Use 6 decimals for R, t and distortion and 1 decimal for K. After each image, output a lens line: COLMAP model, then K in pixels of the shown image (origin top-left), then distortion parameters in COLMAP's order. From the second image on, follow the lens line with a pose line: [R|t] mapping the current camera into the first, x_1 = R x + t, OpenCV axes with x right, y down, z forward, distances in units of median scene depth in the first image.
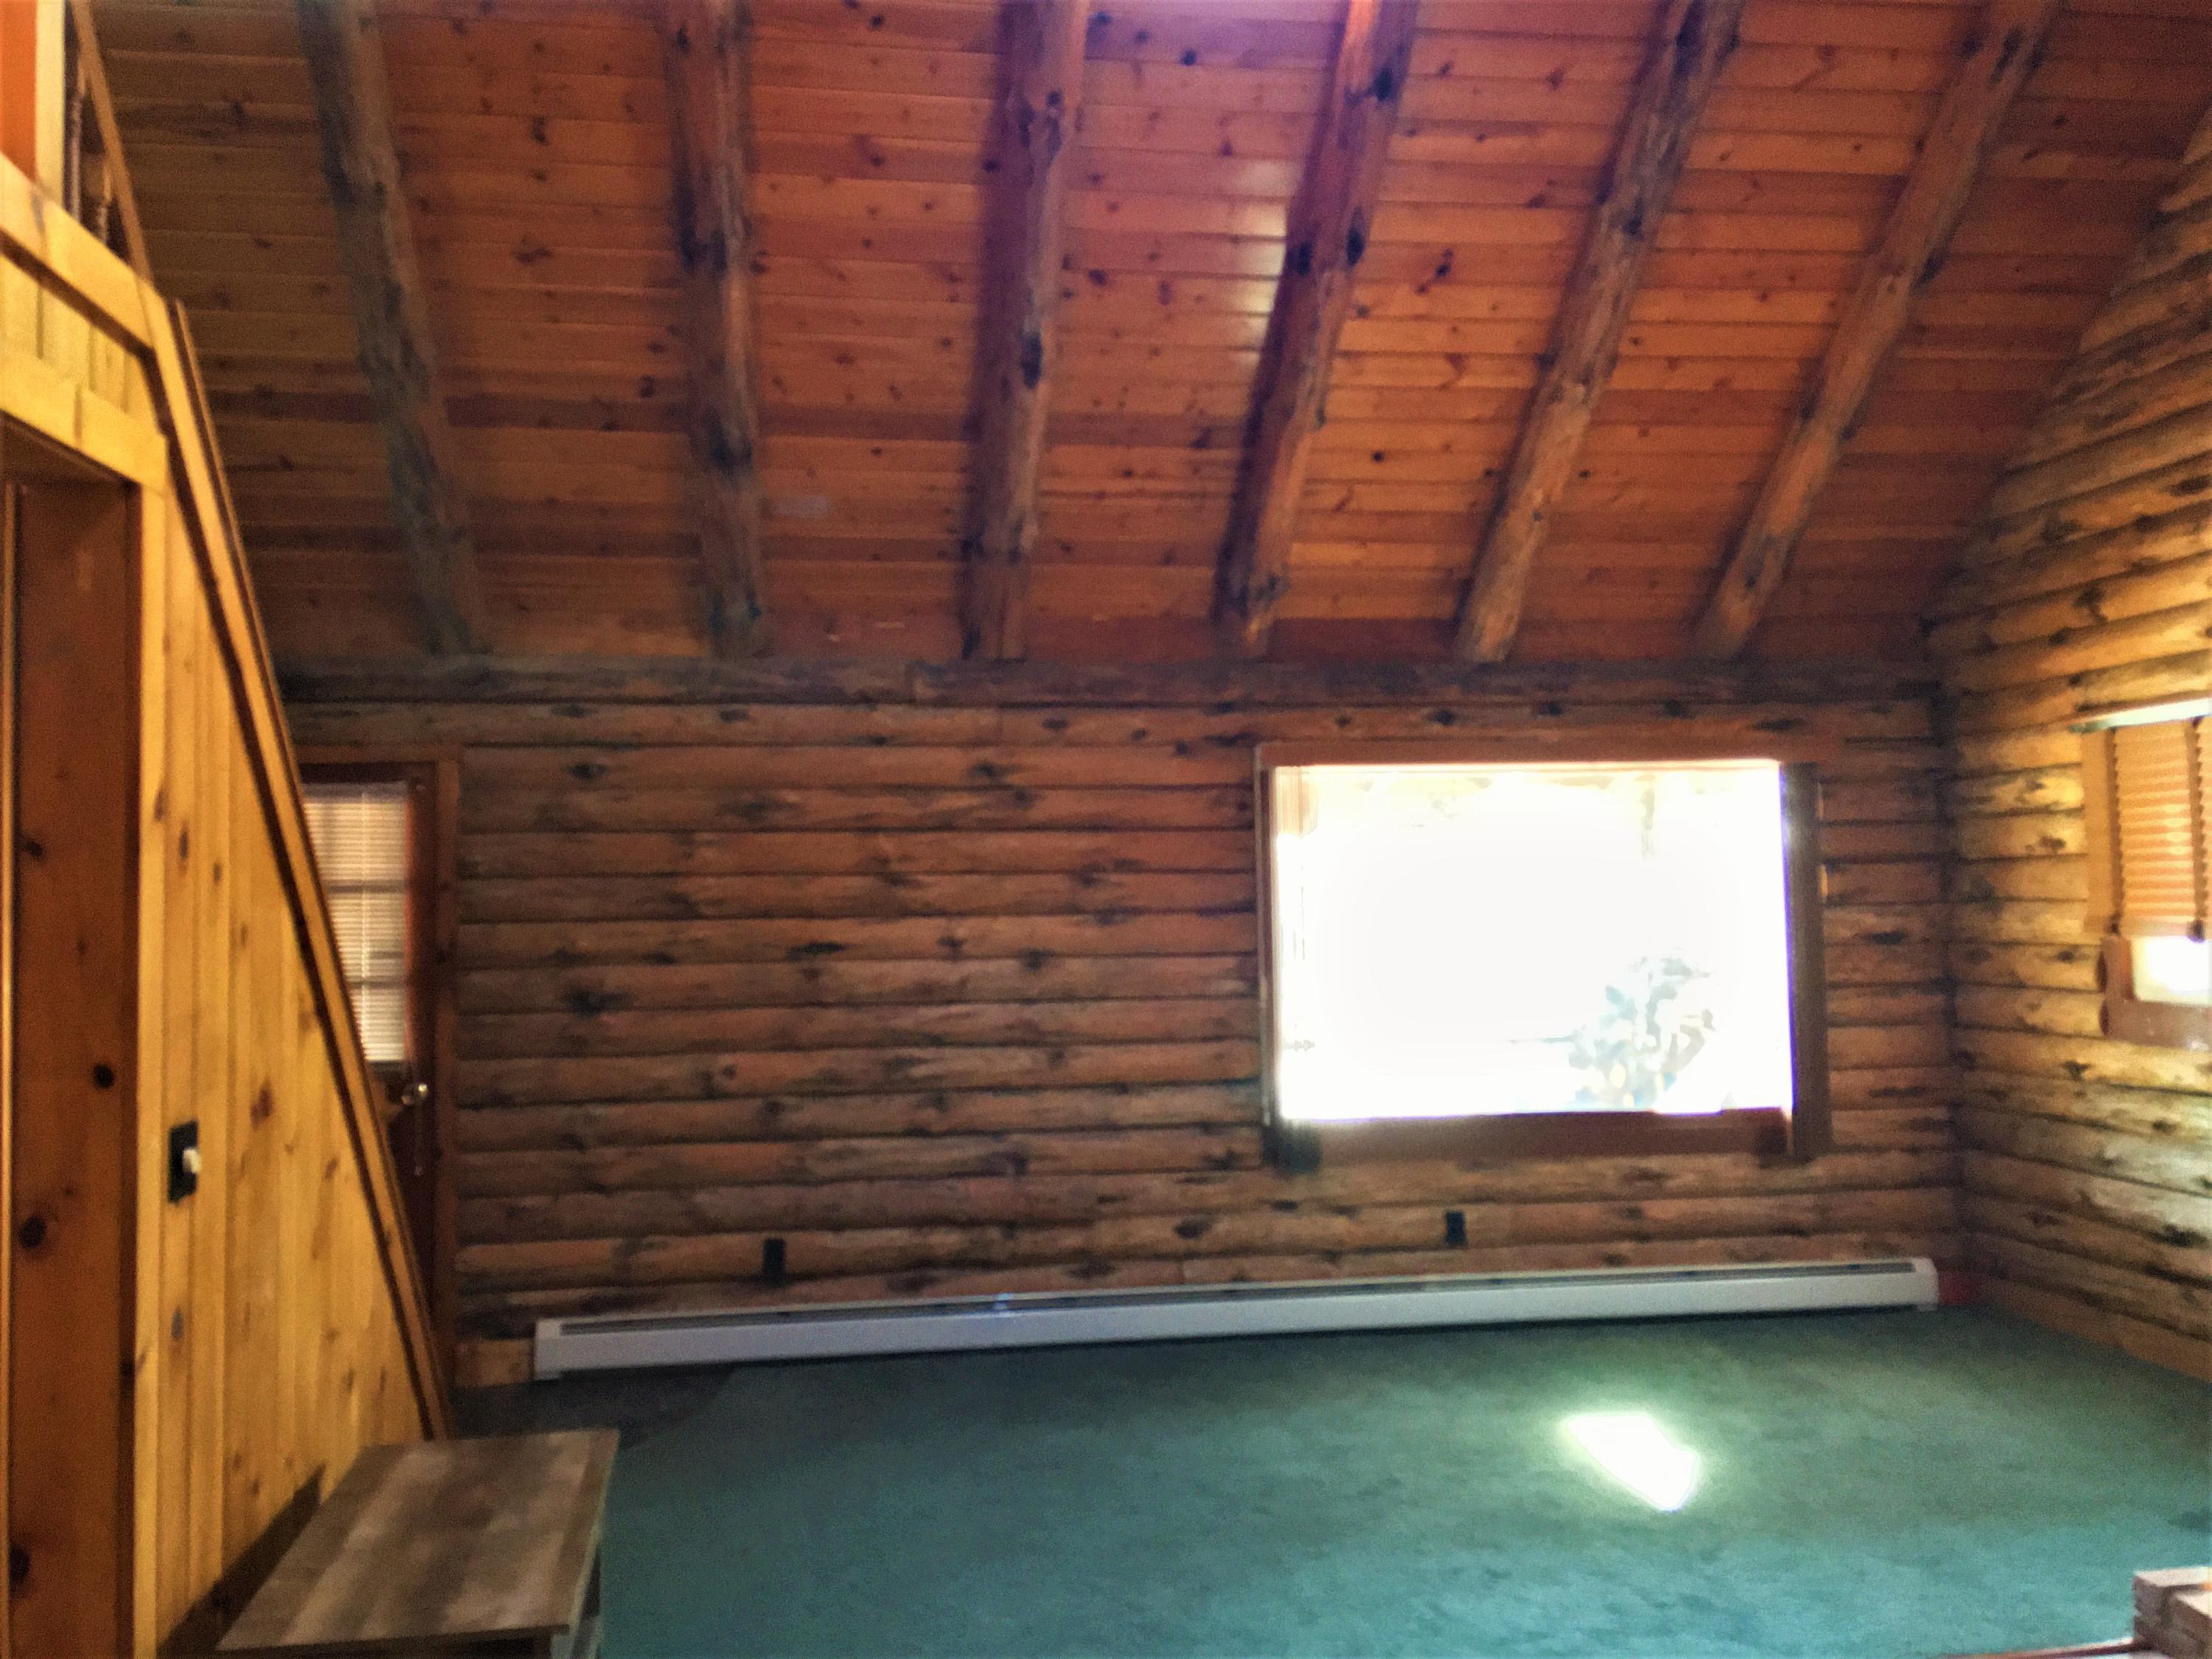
lens RADIAL K [[1956.2, 0, 1107.9], [0, 1956.2, 809.1], [0, 0, 1]] dist [0.144635, -0.084879]
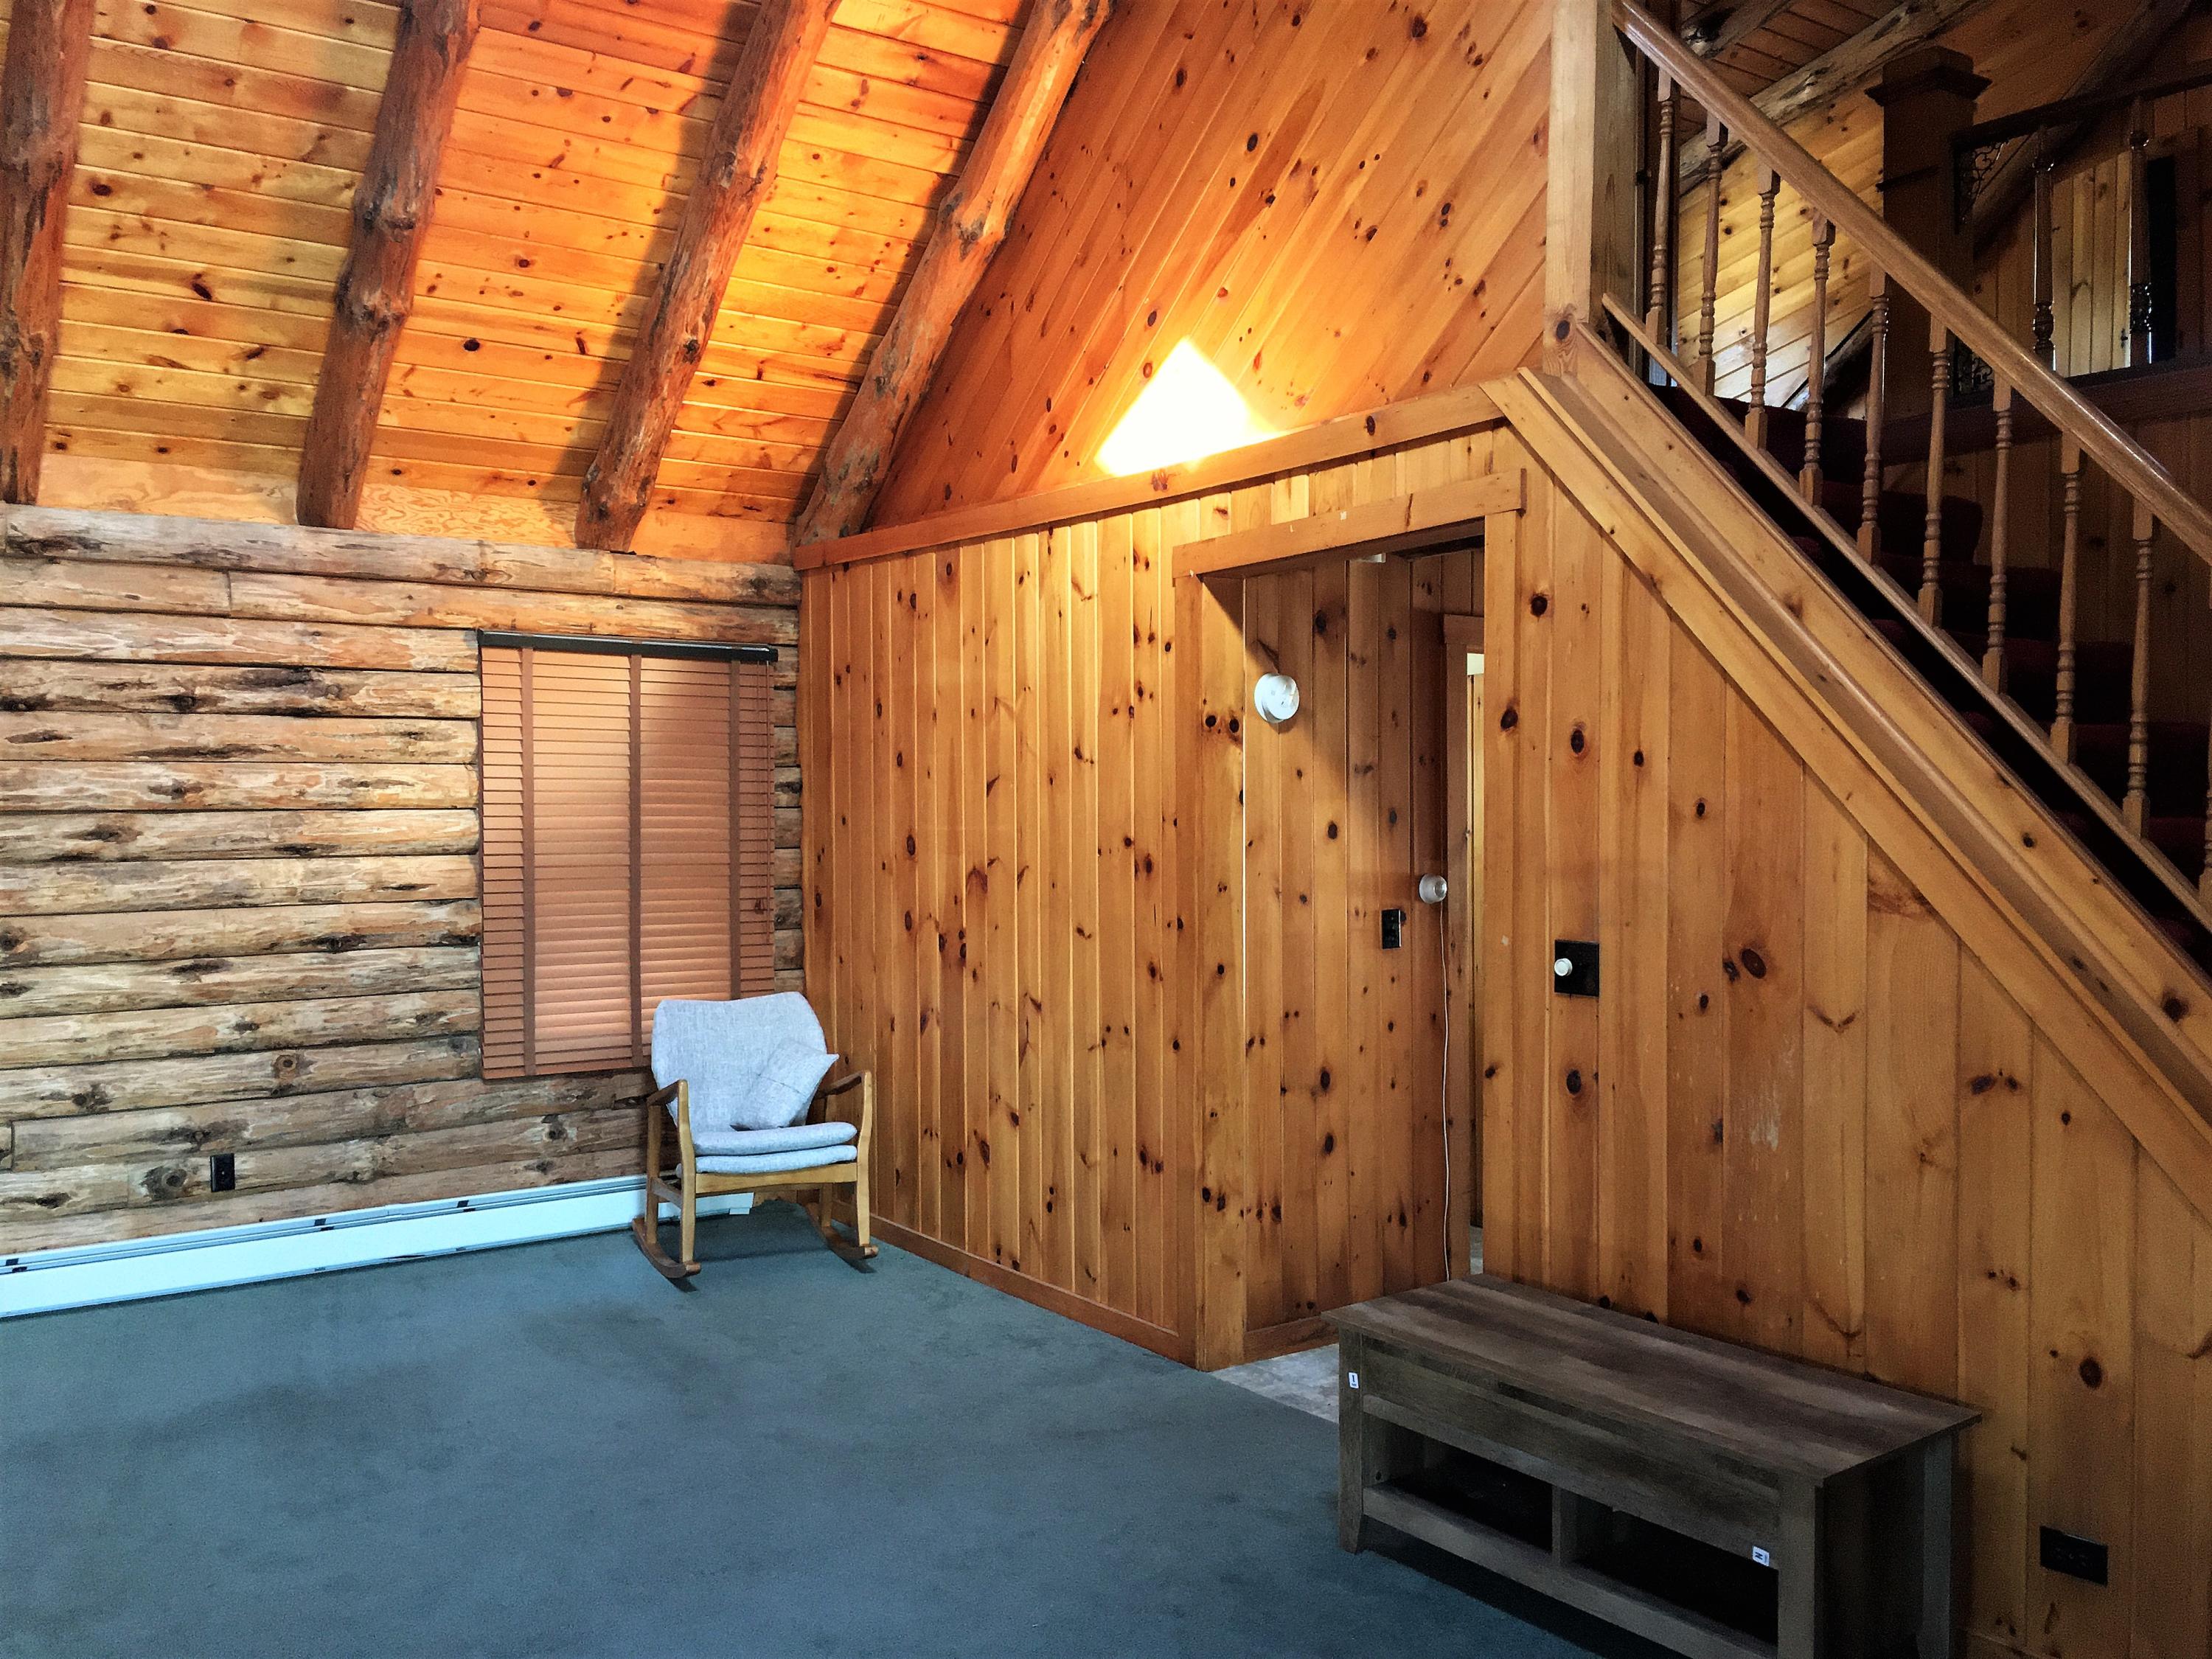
lens RADIAL K [[1956.2, 0, 1106.3], [0, 1956.2, 850.4], [0, 0, 1]] dist [0.144635, -0.084879]
pose [[-0.897982, 0.028140, -0.439132, 0.210256], [0.042480, 0.998836, -0.022860, 0.044345], [0.437977, -0.039182, -0.898132, 0.969838]]
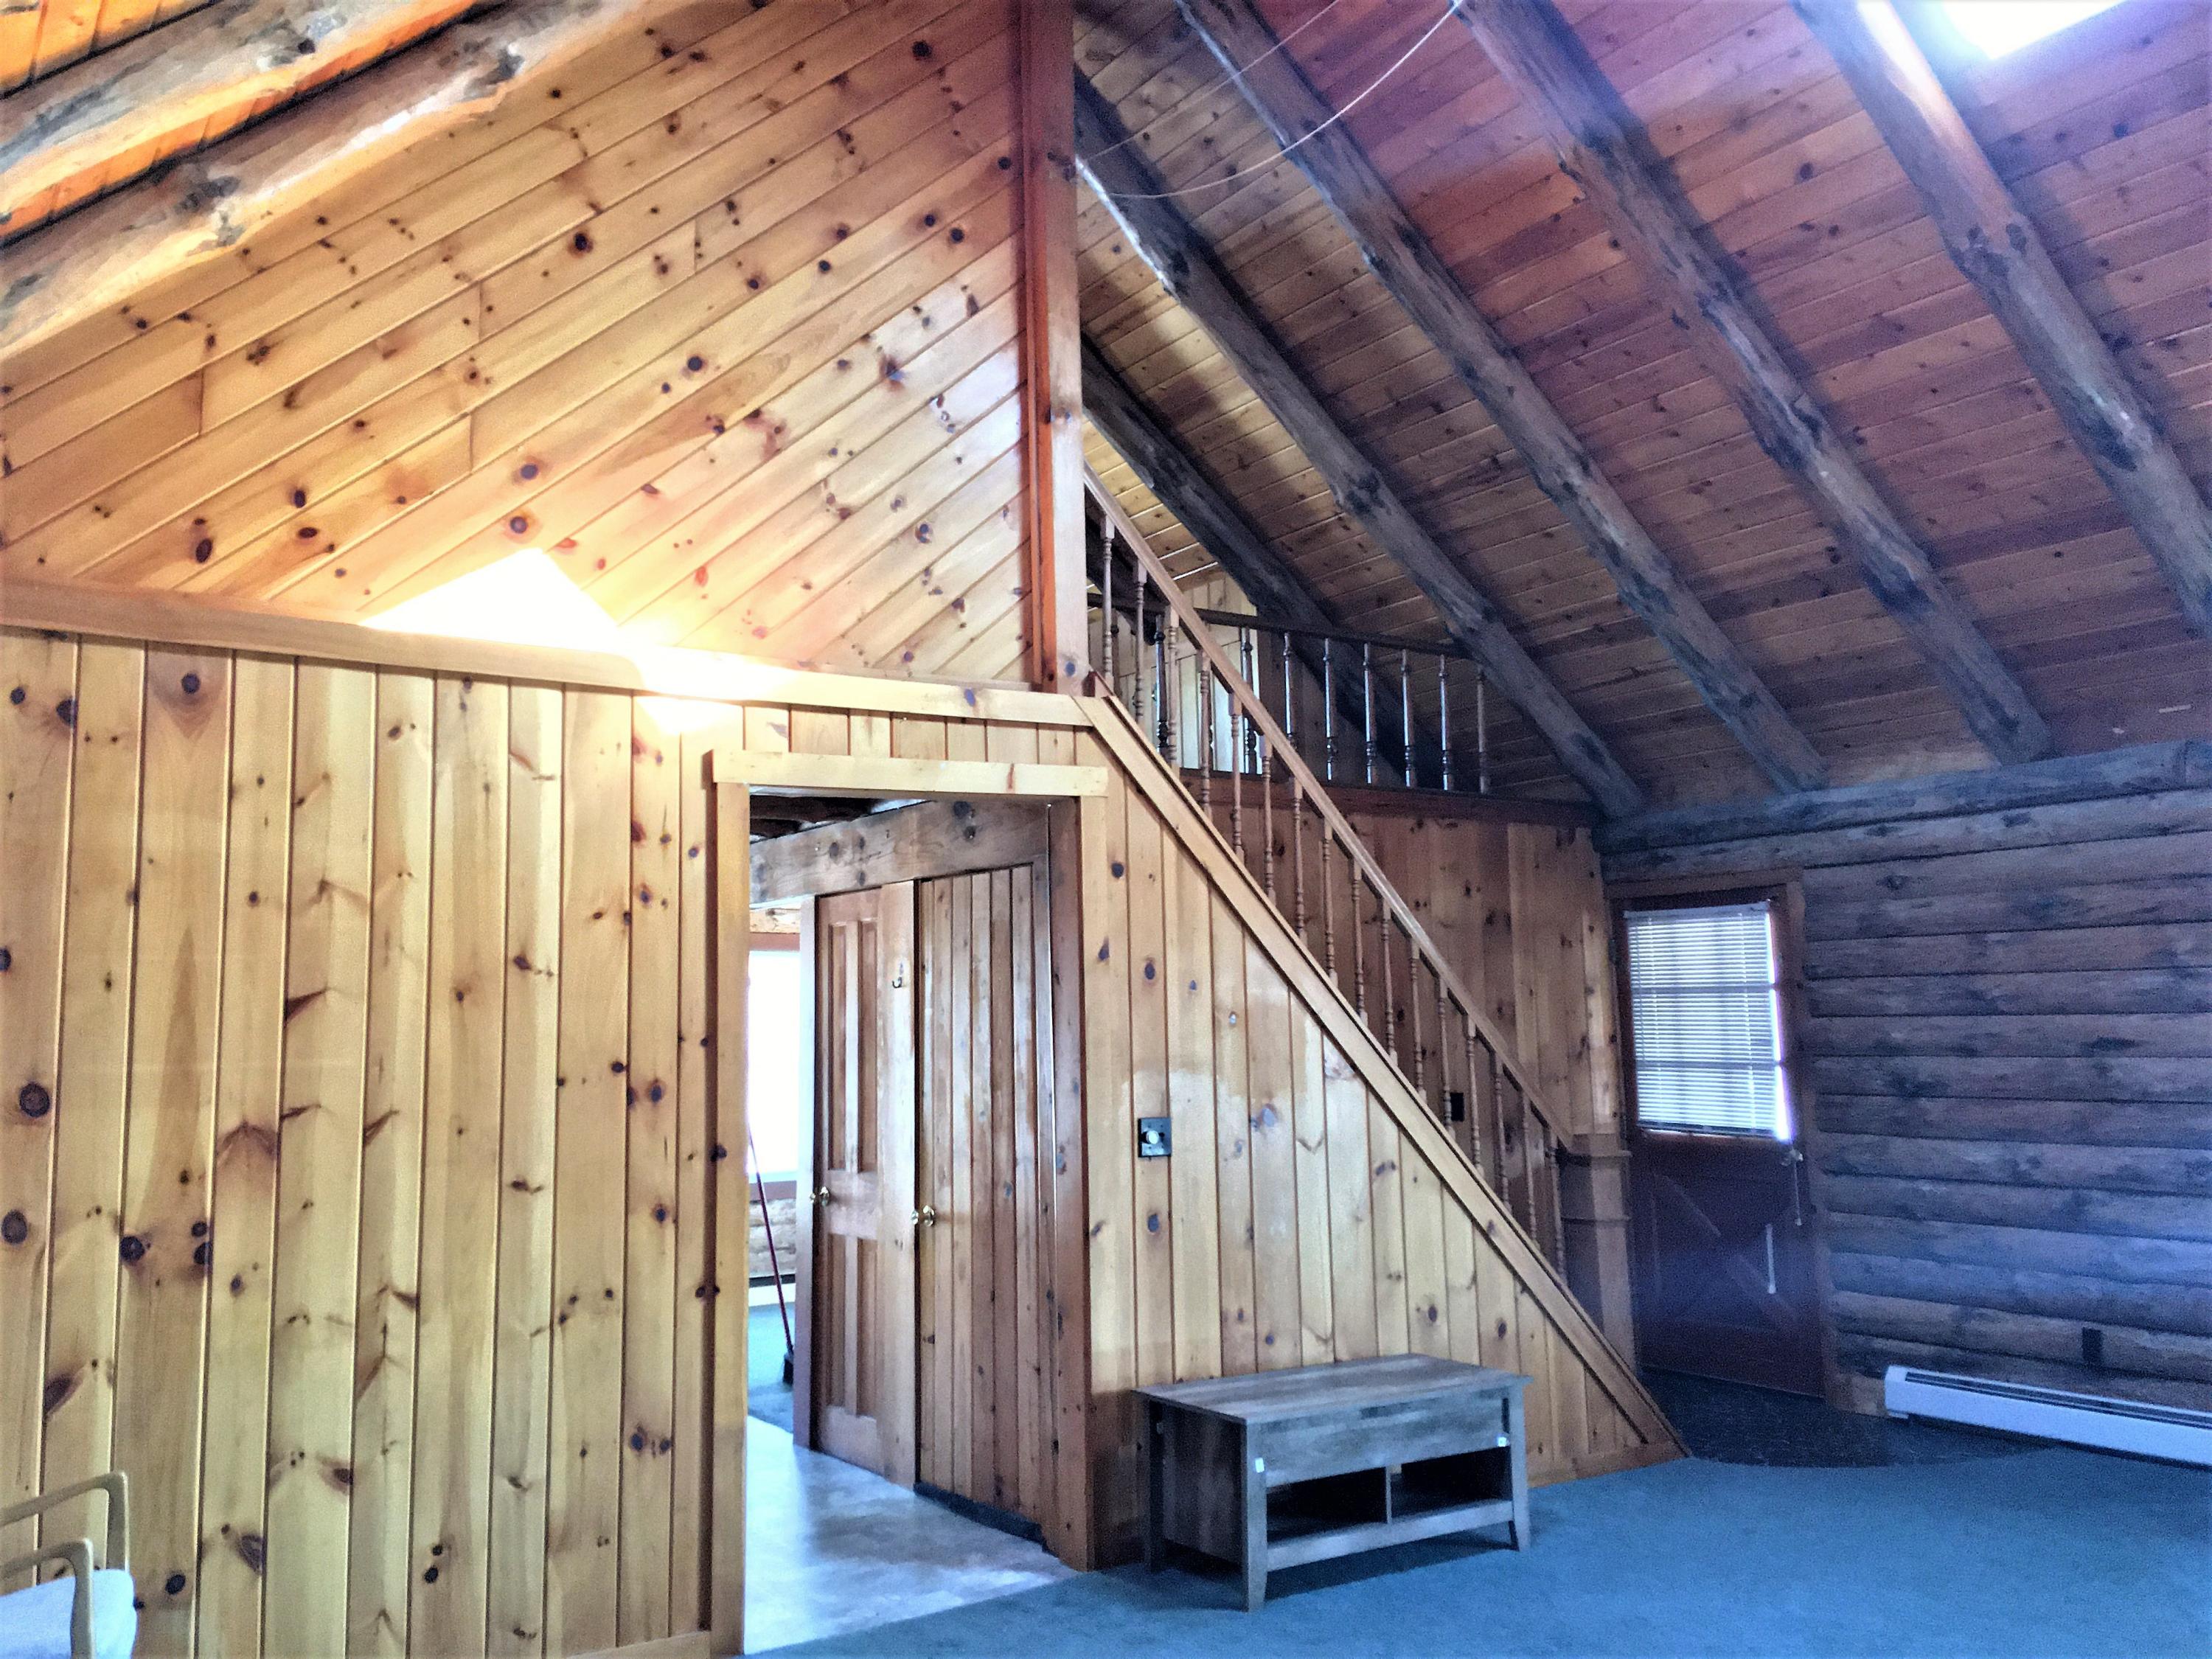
lens RADIAL K [[1956.2, 0, 1097.5], [0, 1956.2, 824.0], [0, 0, 1]] dist [0.144635, -0.084879]
pose [[0.437844, -0.091161, -0.894417, 0.563830], [0.066403, 0.995408, -0.068947, -0.004068], [0.896595, -0.029204, 0.441887, 0.086120]]
